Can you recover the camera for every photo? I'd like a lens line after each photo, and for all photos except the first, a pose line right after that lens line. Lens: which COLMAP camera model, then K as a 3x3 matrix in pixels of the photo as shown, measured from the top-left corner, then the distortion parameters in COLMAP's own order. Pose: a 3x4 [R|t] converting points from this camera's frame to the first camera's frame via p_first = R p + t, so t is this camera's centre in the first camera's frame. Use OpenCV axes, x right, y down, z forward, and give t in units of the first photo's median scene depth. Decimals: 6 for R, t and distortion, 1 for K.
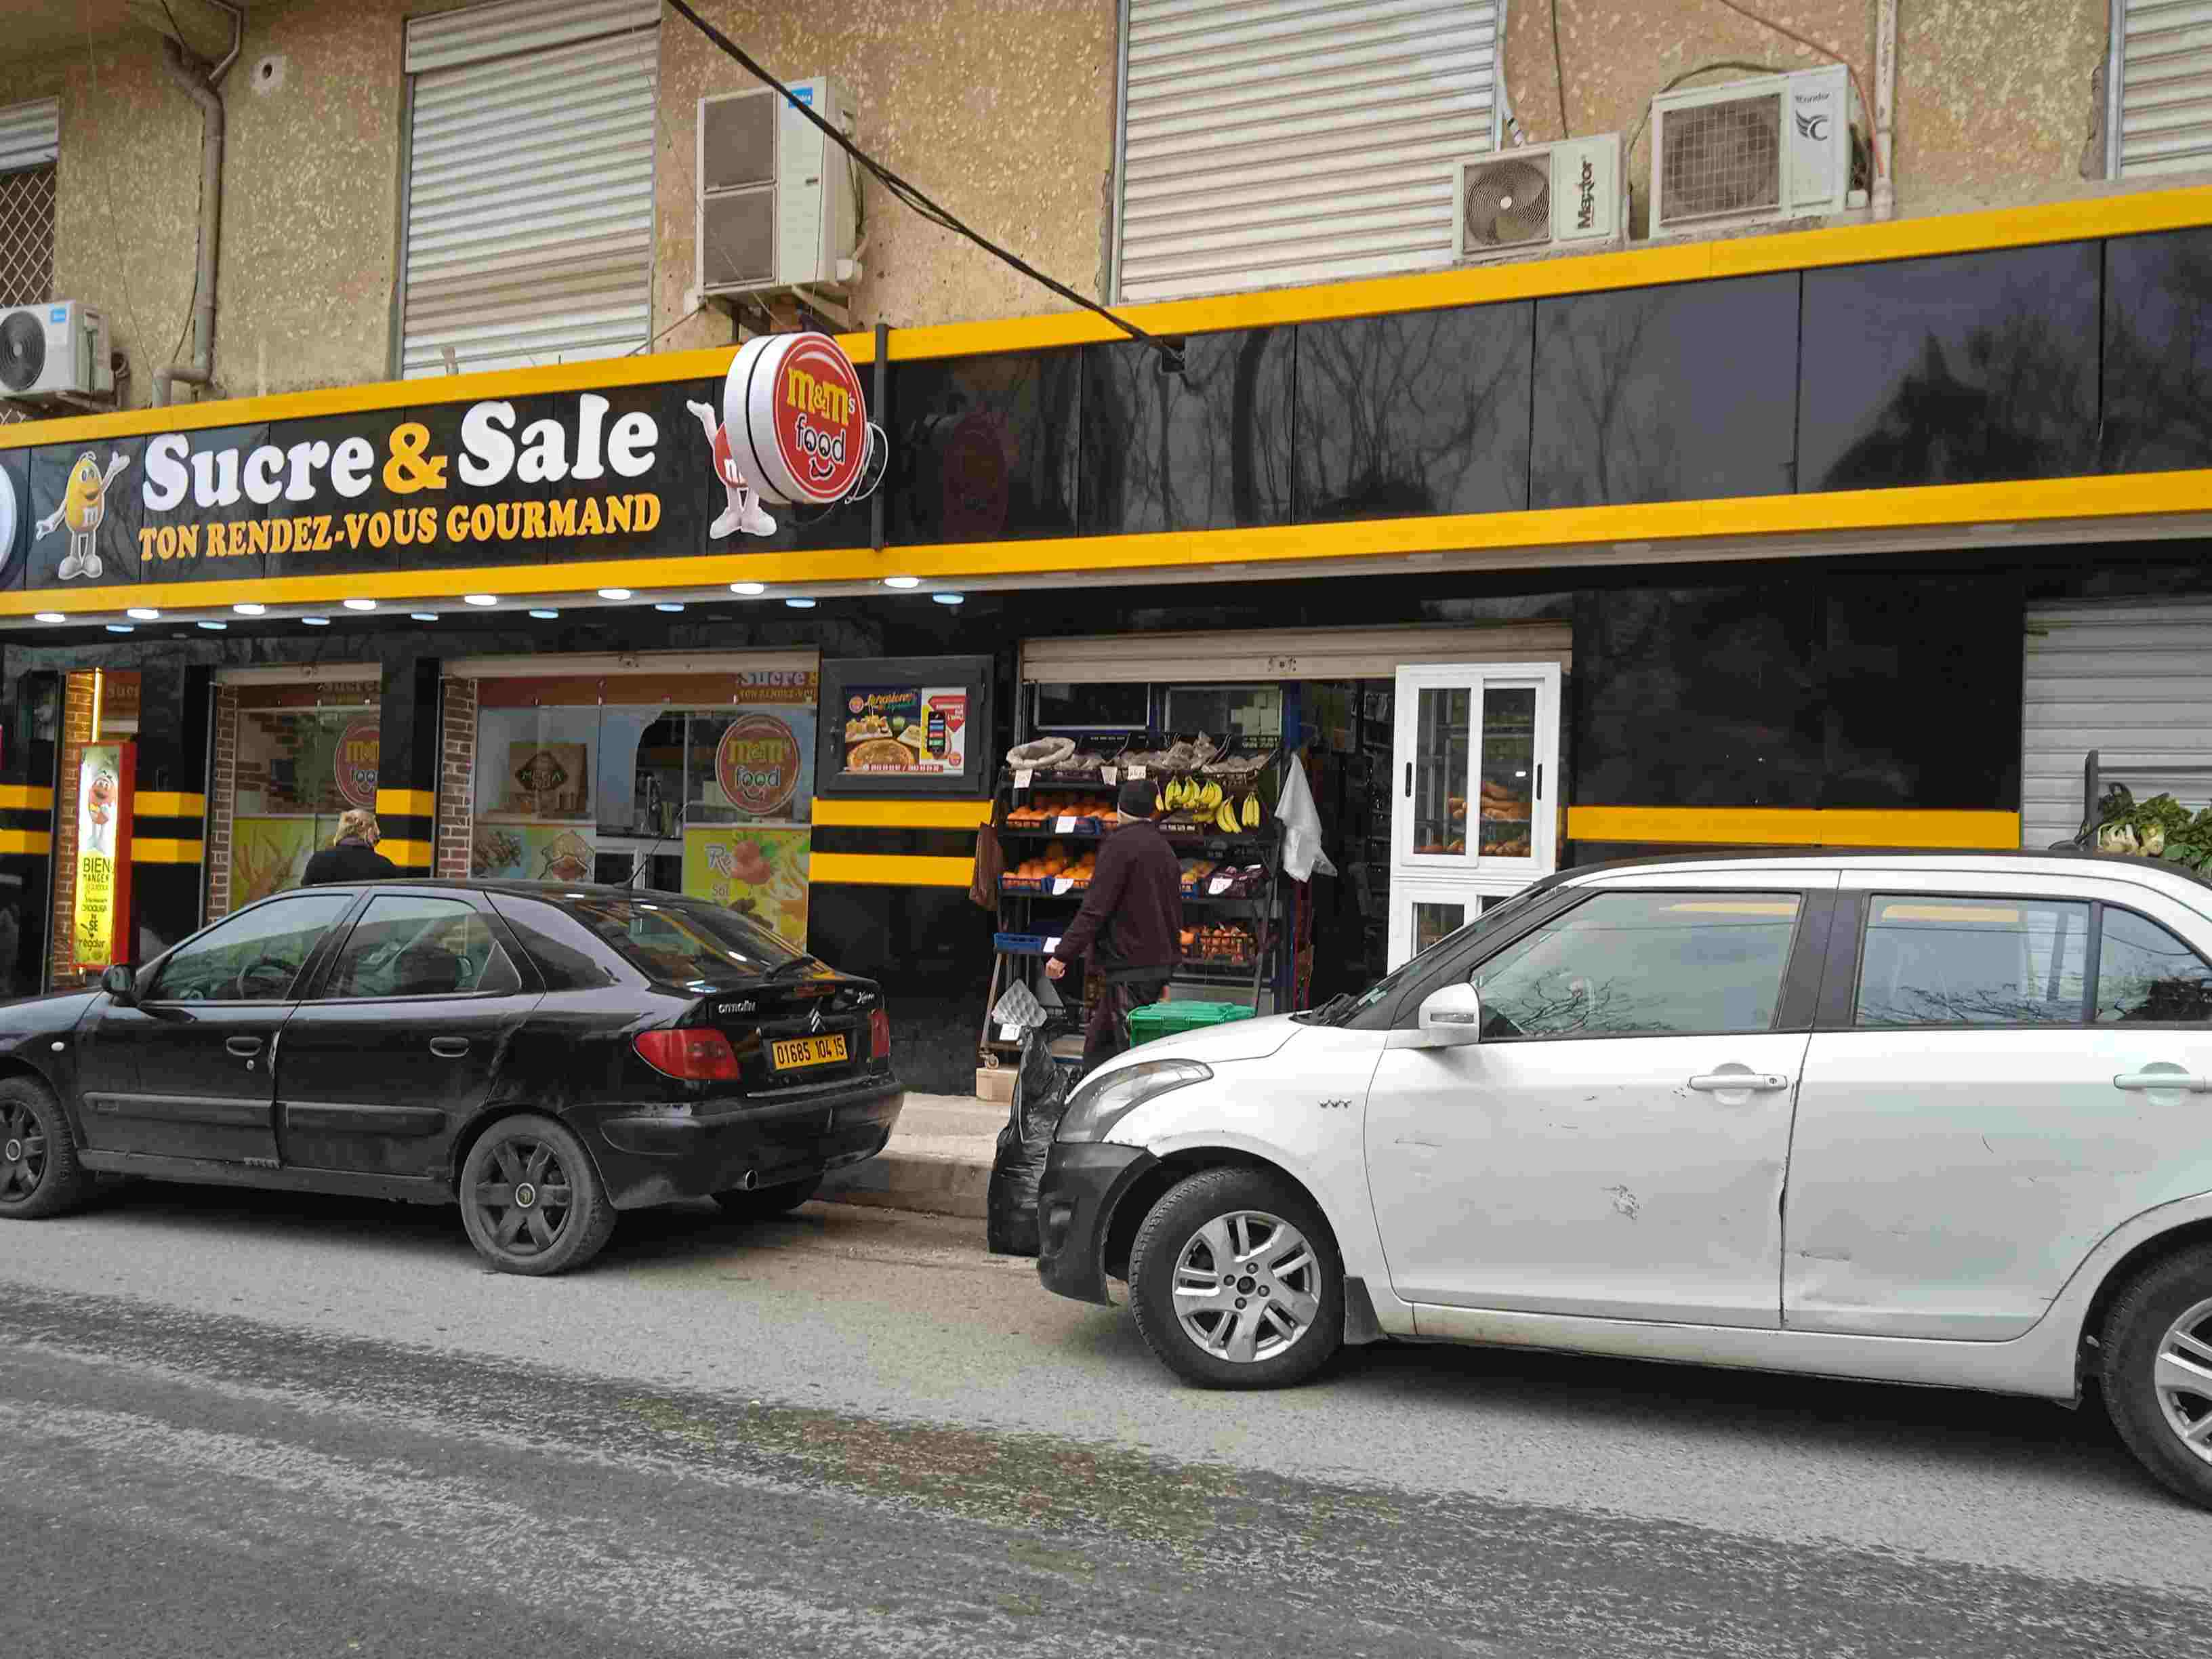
lens RADIAL K [[1760.4, 0, 1106.0], [0, 1760.4, 829.5], [0, 0, 1]] dist [-0.001819, -0.008486]
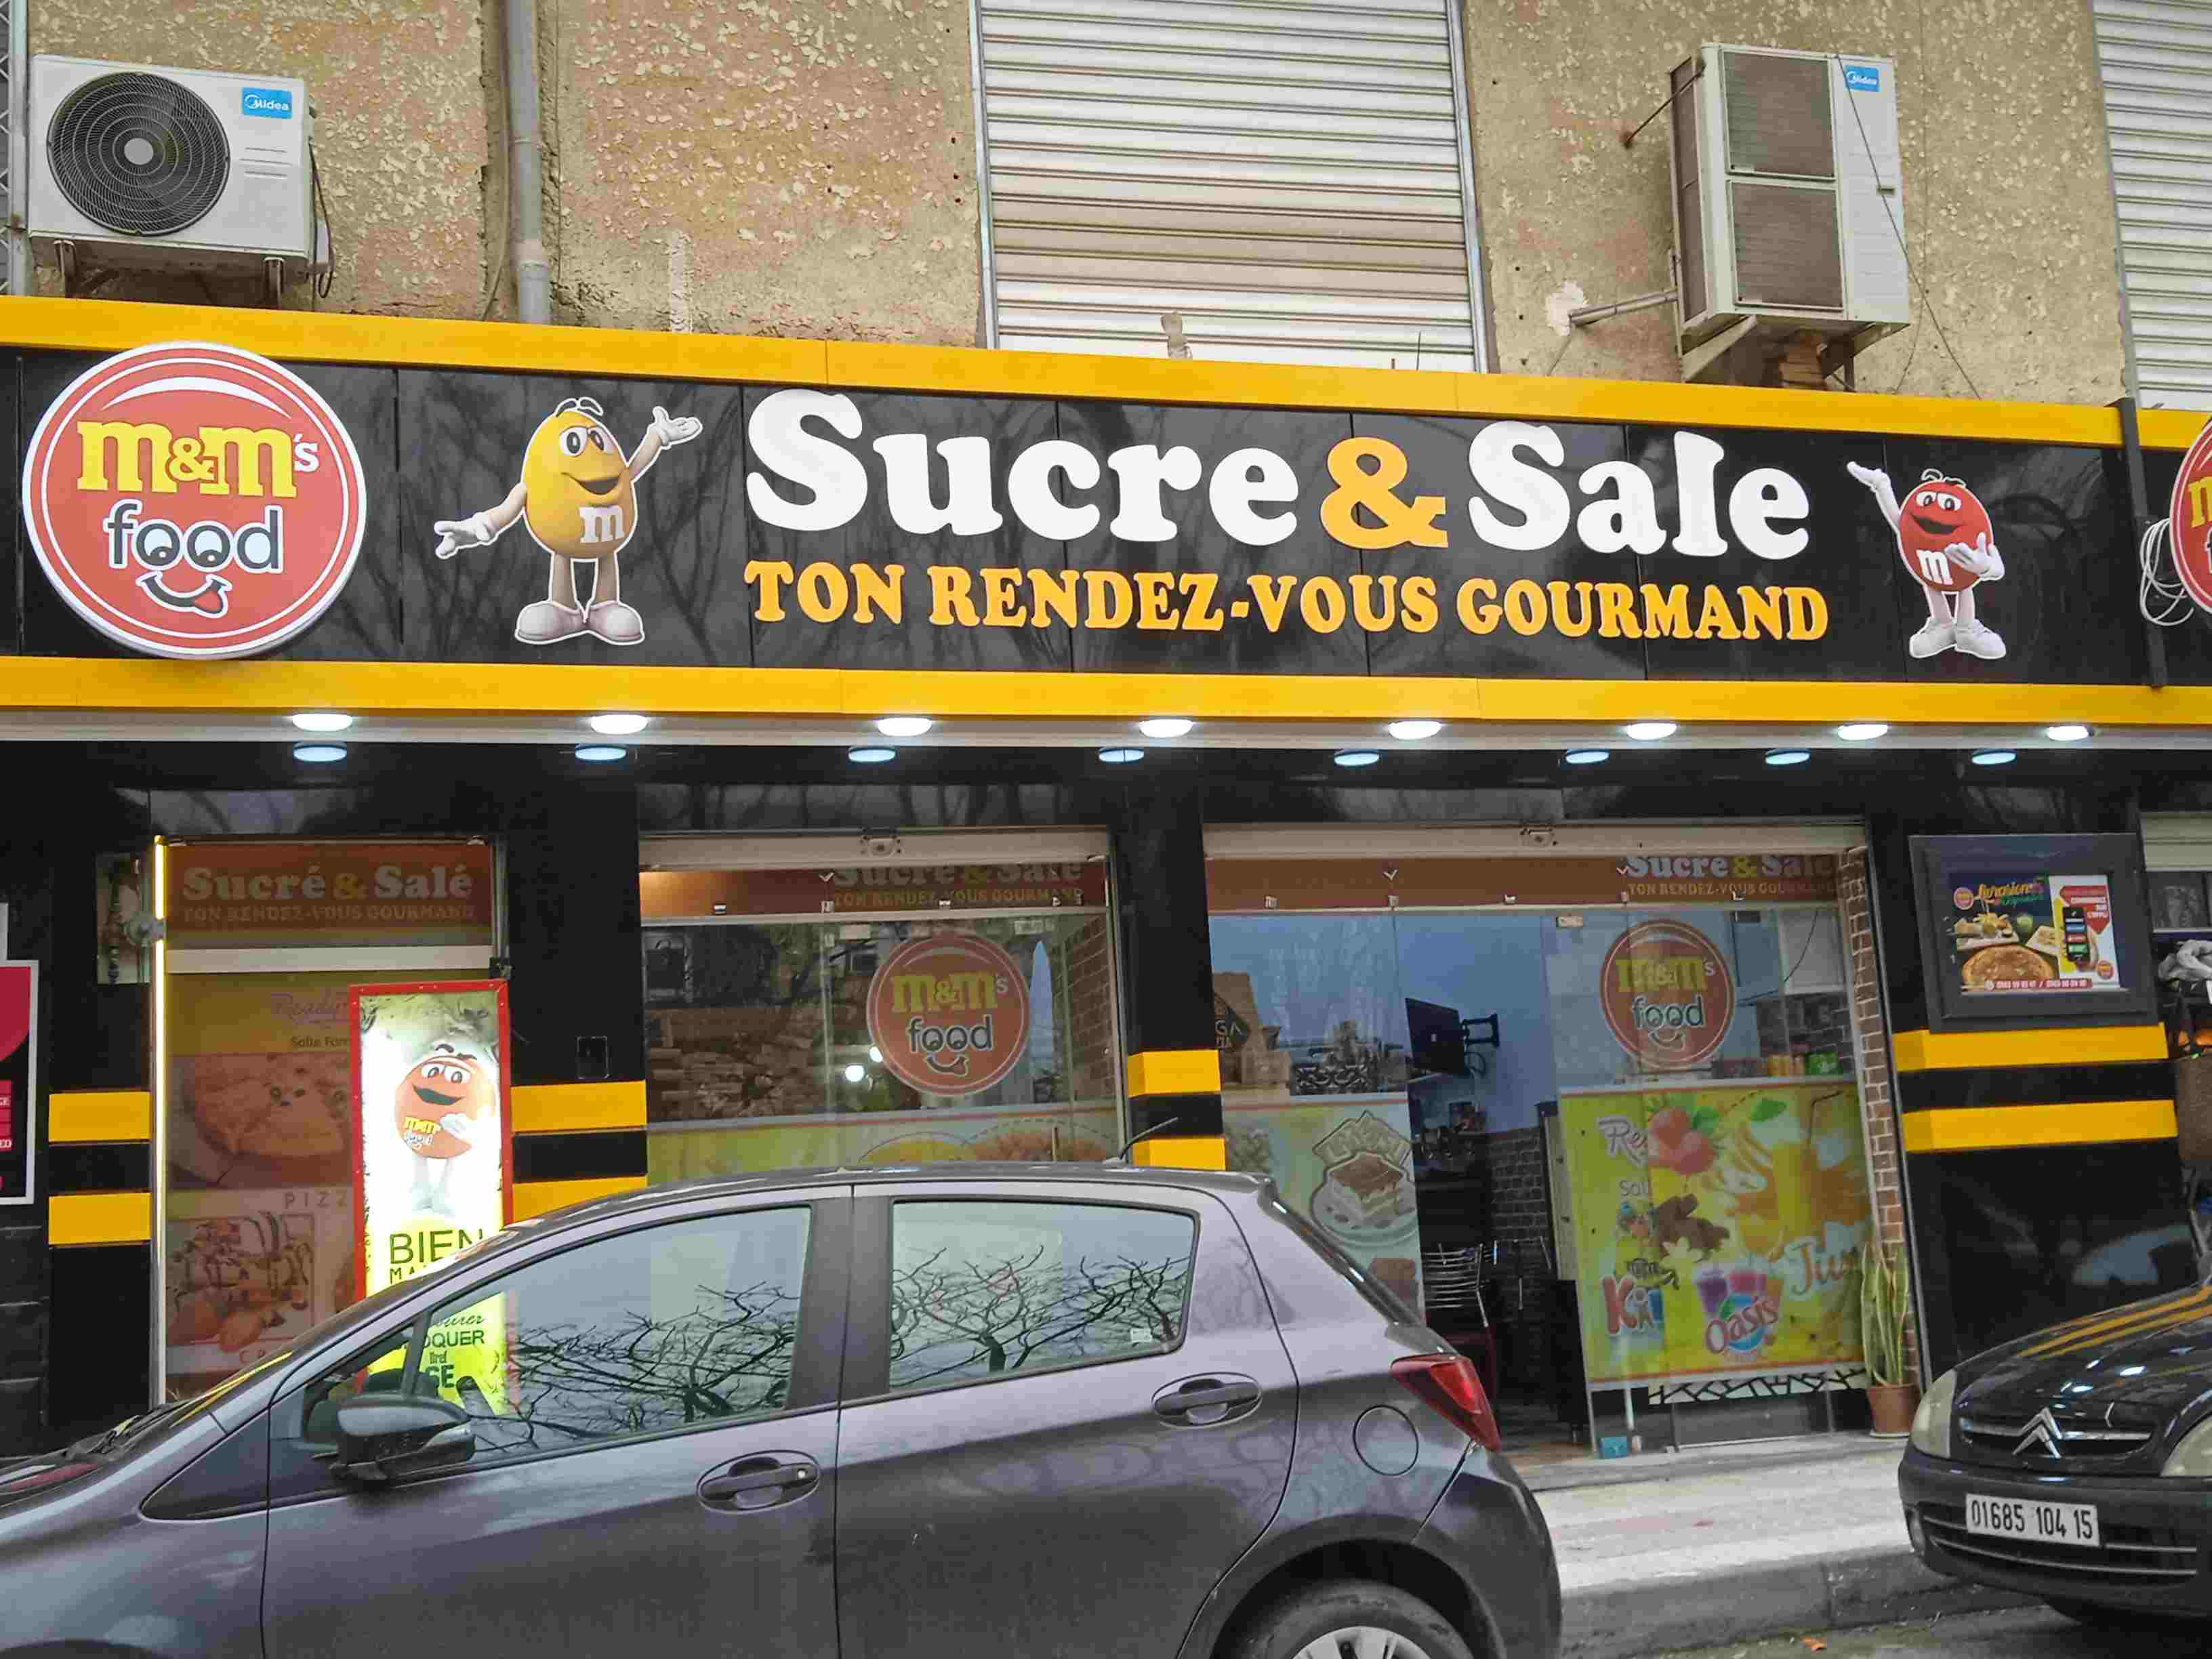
lens RADIAL K [[2644.6, 0, 1106.0], [0, 2644.6, 829.5], [0, 0, 1]] dist [0.179210, -0.720608]
pose [[0.750153, 0.027387, 0.660697, -1.086223], [0.063916, 0.991461, -0.113668, 0.002867], [-0.658168, 0.127498, 0.741997, 0.399706]]
